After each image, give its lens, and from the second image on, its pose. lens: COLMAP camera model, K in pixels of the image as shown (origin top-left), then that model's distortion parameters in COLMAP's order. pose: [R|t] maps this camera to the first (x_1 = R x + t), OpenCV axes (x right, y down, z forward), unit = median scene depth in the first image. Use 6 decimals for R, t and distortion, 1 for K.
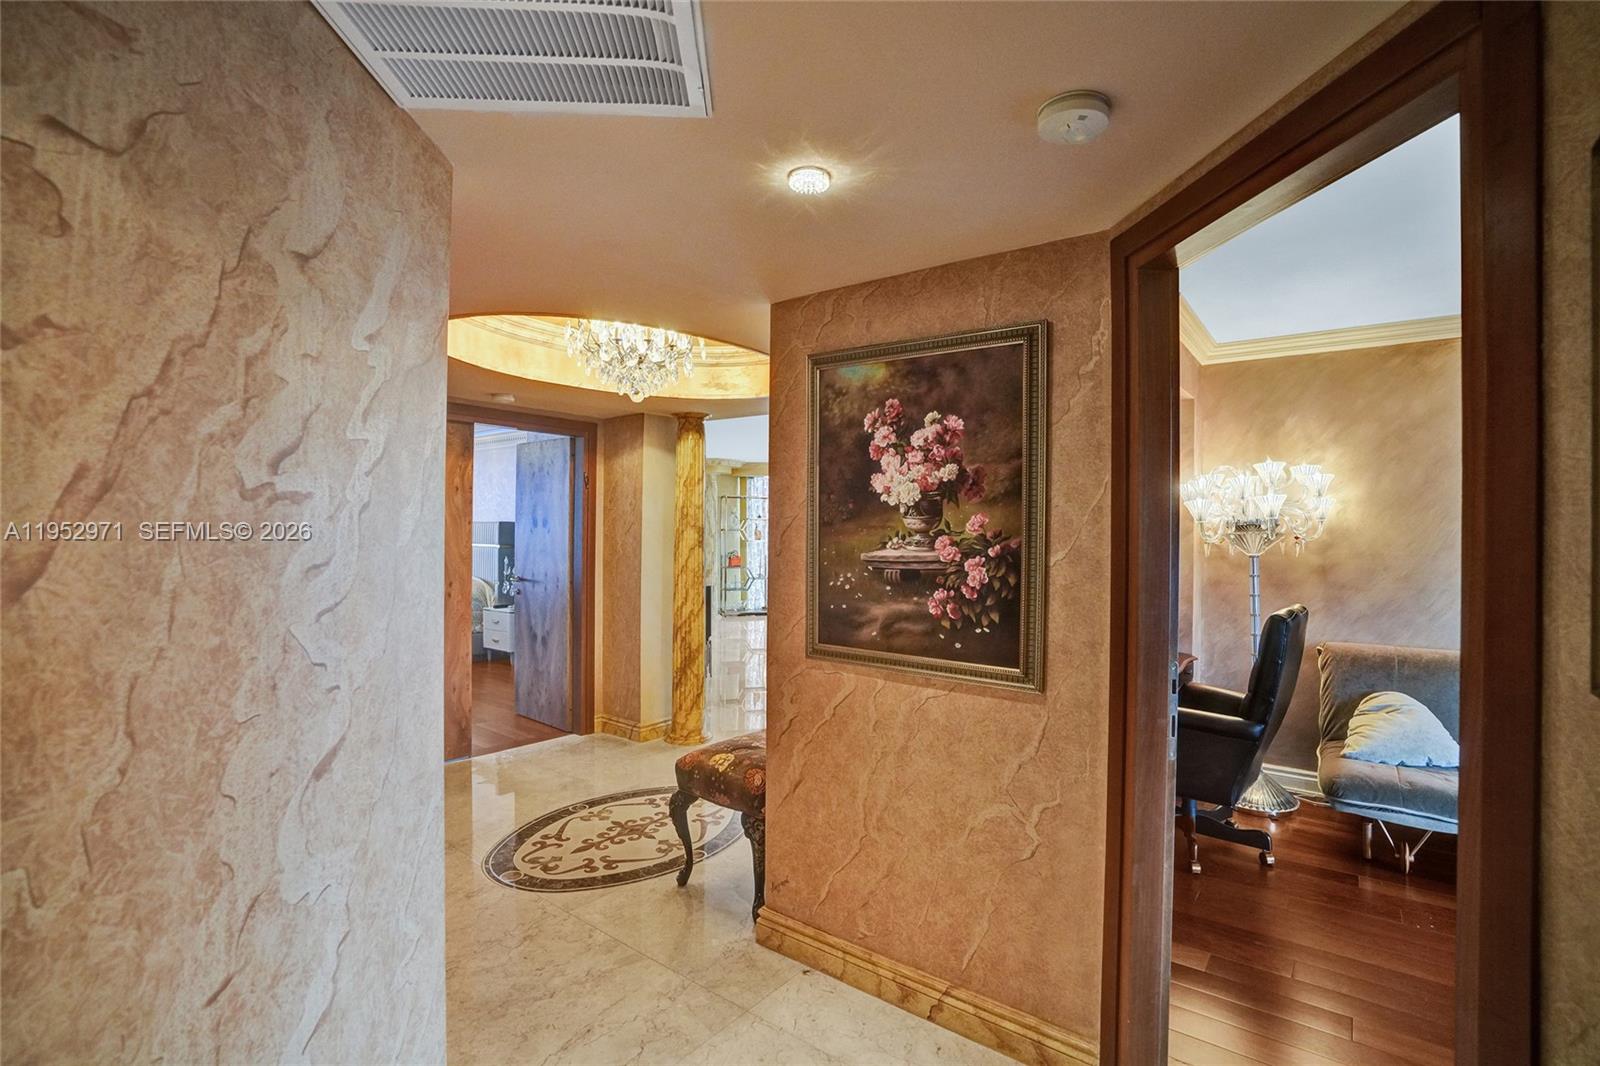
lens RADIAL K [[755.2, 0, 808.3], [0, 755.2, 524.1], [0, 0, 1]] dist [-0.074613, 0.028290]
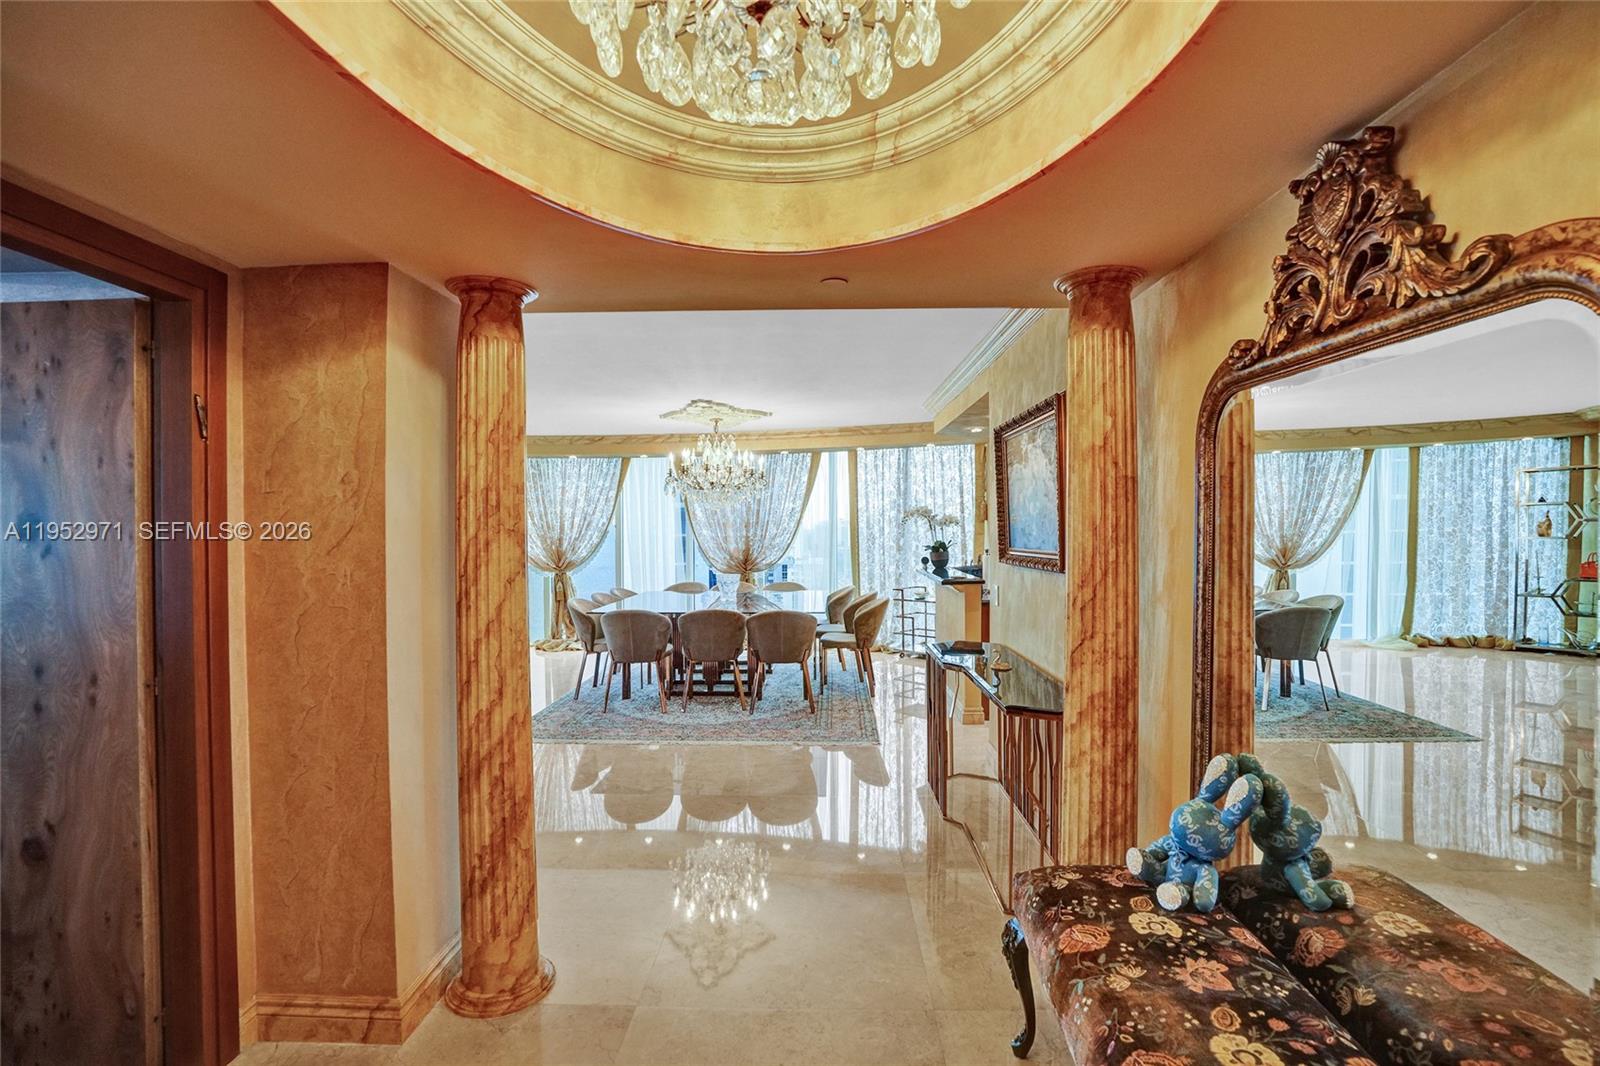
lens RADIAL K [[755.2, 0, 808.3], [0, 755.2, 524.1], [0, 0, 1]] dist [-0.074613, 0.028290]
pose [[0.806679, -0.012505, 0.590858, -0.271048], [0.006889, 0.999907, 0.011756, -0.005064], [-0.590950, -0.005413, 0.806690, 0.523842]]
